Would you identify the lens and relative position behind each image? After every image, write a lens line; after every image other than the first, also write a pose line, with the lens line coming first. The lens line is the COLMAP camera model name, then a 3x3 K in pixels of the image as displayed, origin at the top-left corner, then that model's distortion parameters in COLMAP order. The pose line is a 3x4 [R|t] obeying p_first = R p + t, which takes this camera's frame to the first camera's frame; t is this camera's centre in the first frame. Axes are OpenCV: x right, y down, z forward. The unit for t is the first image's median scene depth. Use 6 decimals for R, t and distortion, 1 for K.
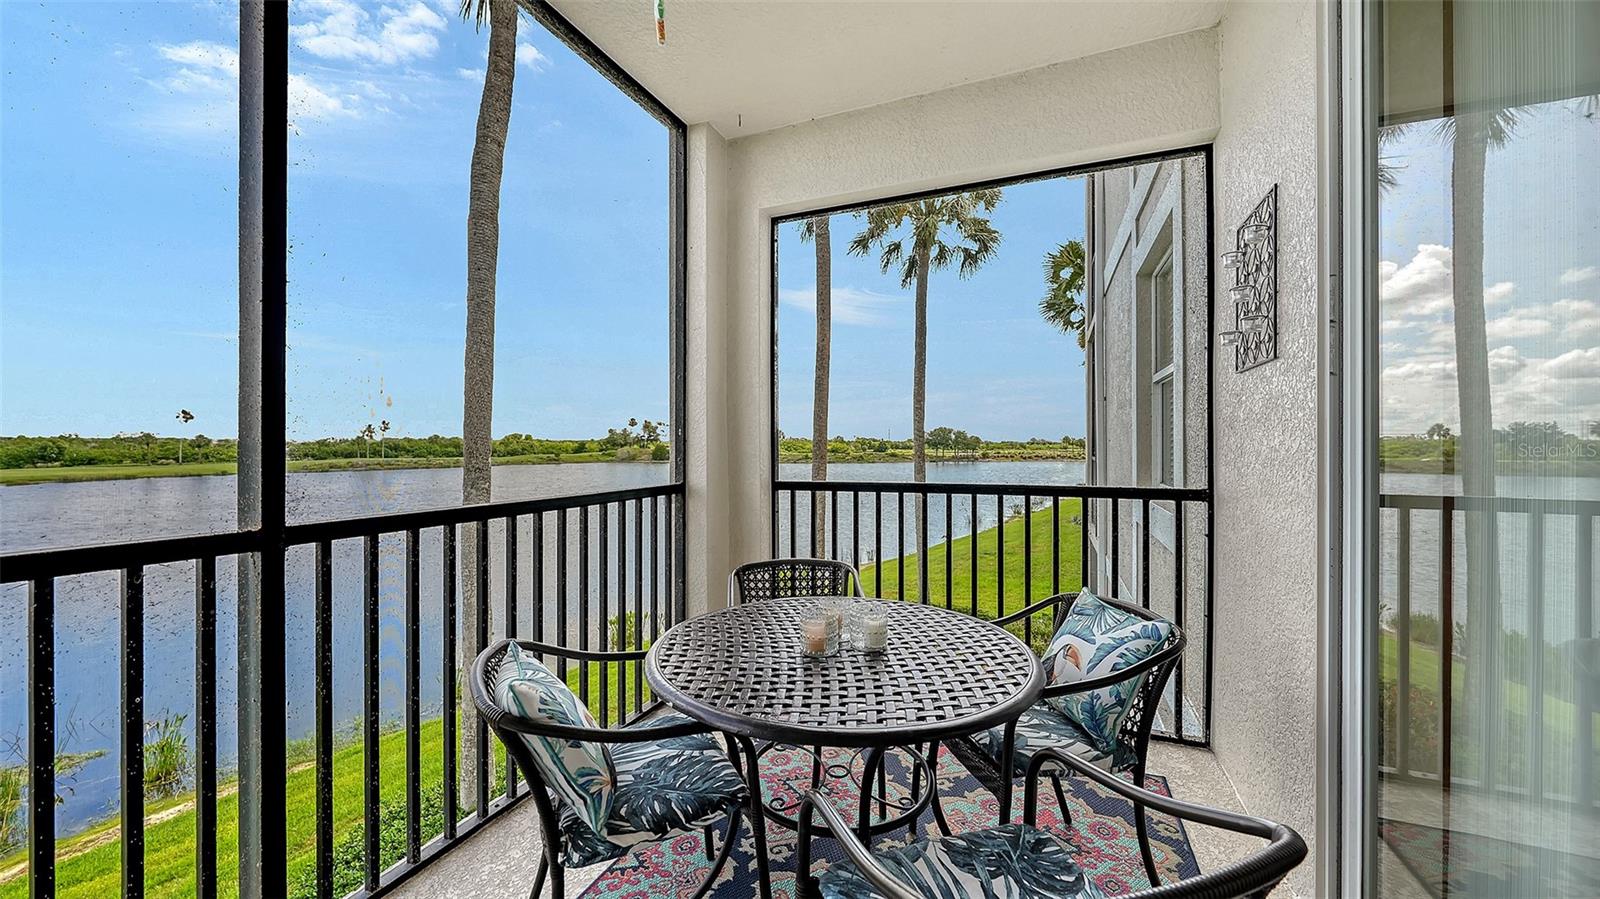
lens RADIAL K [[590.8, 0, 791.1], [0, 590.8, 440.9], [0, 0, 1]] dist [-0.001482, -0.000339]
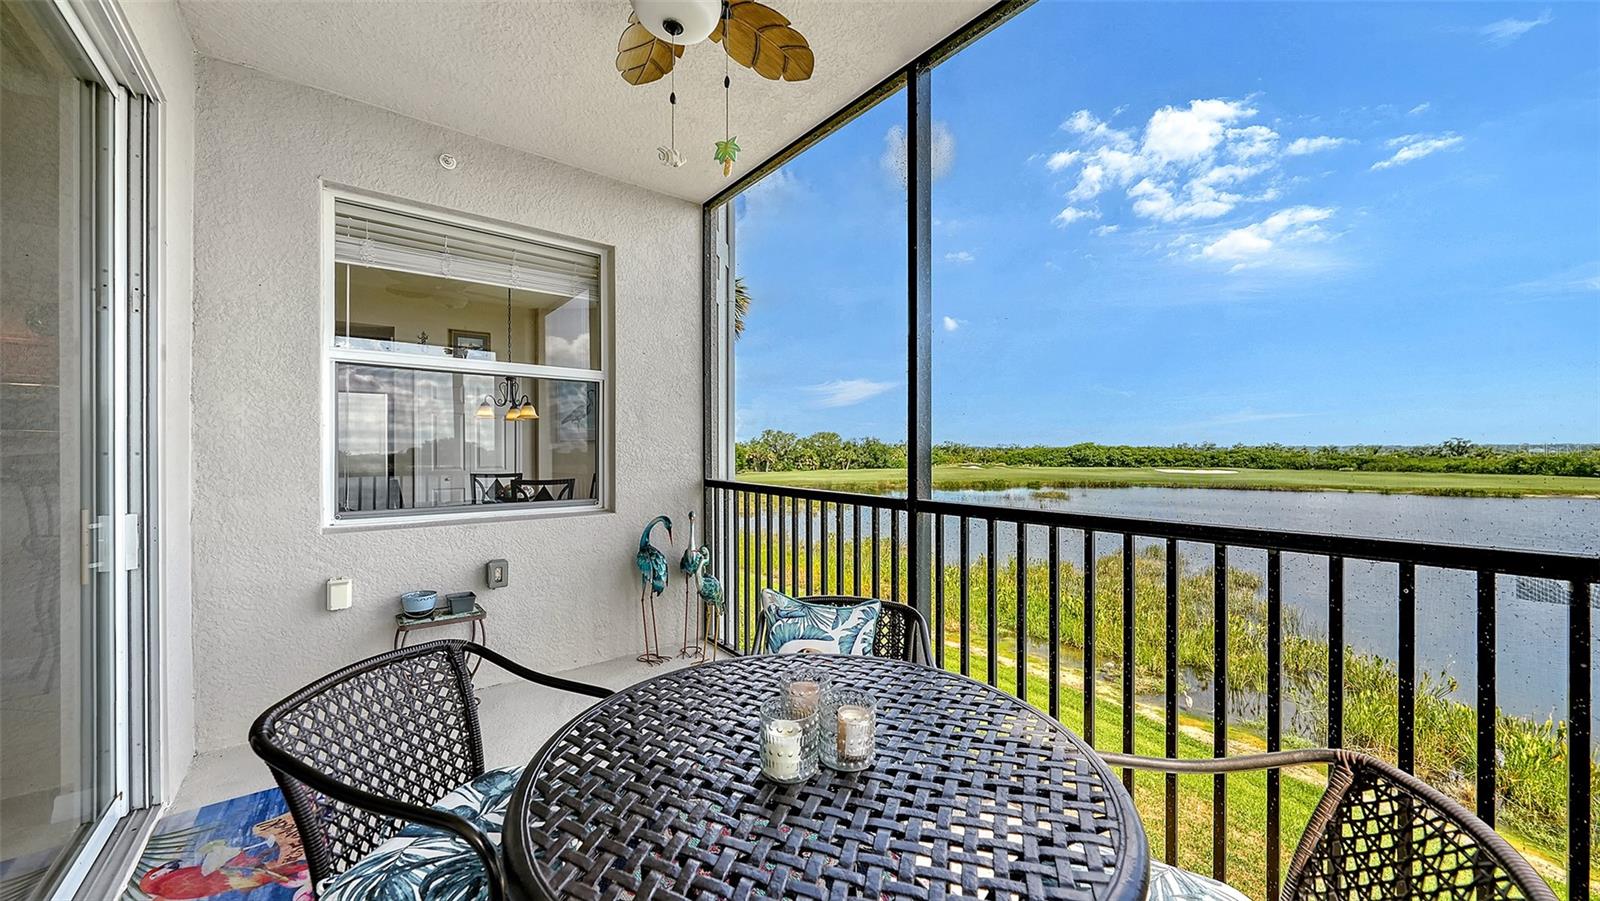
lens RADIAL K [[564.9, 0, 791.8], [0, 564.9, 443.0], [0, 0, 1]] dist [-0.001235, -0.000121]
pose [[-0.467118, -0.011741, -0.884117, 0.519927], [0.004035, 0.999873, -0.015410, -0.005350], [0.884186, -0.010765, -0.467011, 0.867293]]
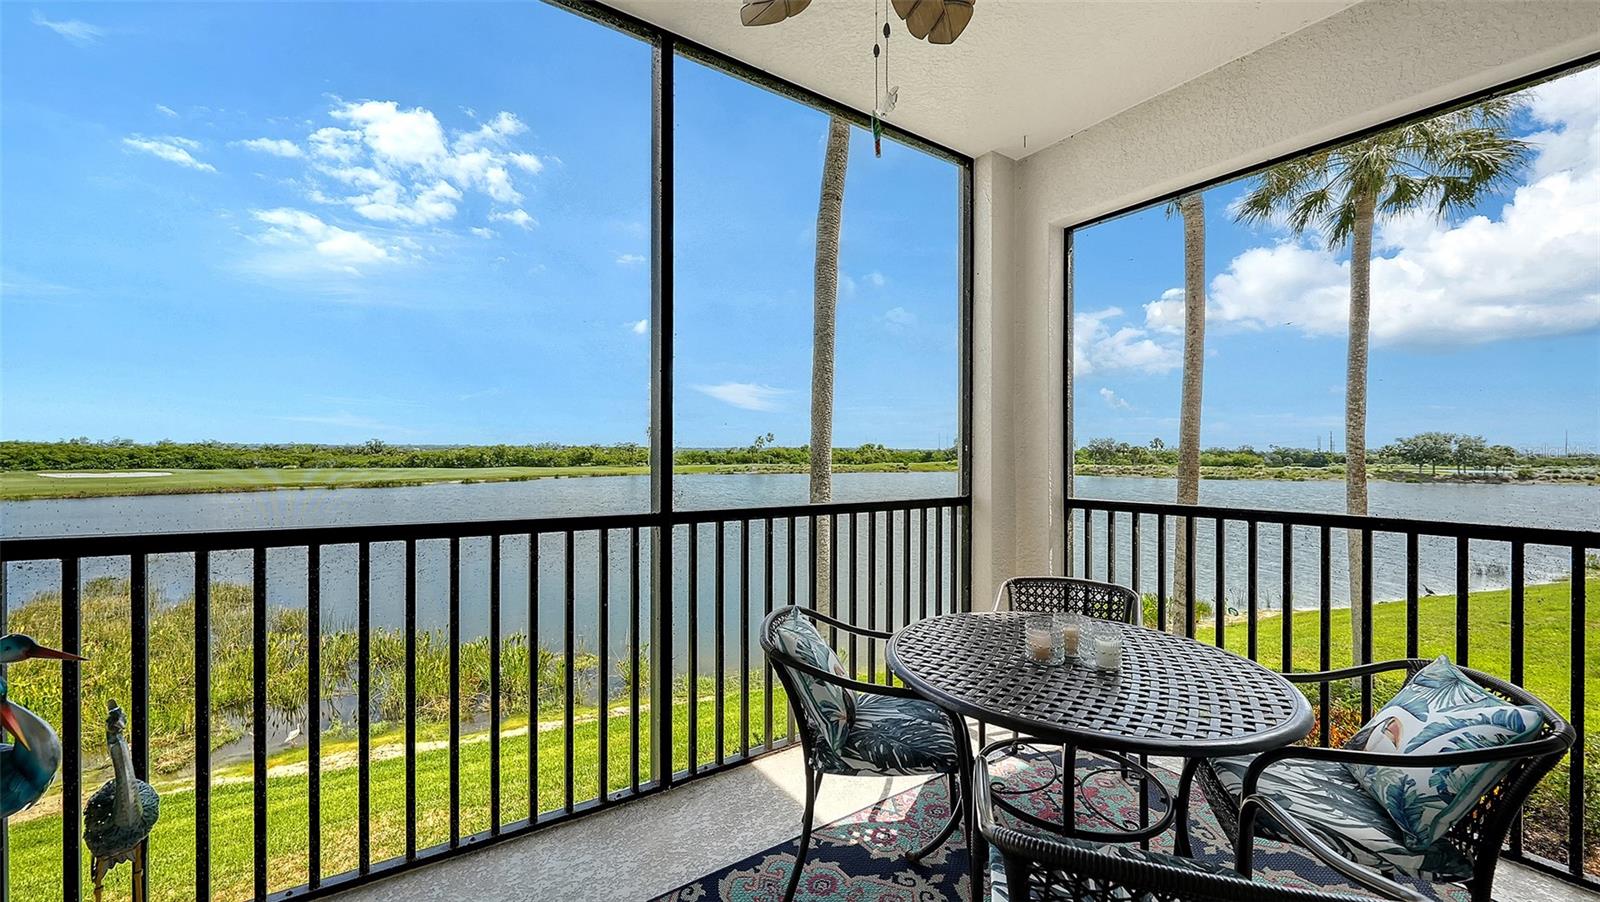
lens RADIAL K [[595.3, 0, 785.4], [0, 595.3, 453.9], [0, 0, 1]] dist [-0.000187, -0.000173]
pose [[0.837969, 0.007449, -0.545667, 0.157253], [-0.004352, 0.999966, 0.006967, -0.013788], [0.545701, -0.003464, 0.837973, -0.101283]]
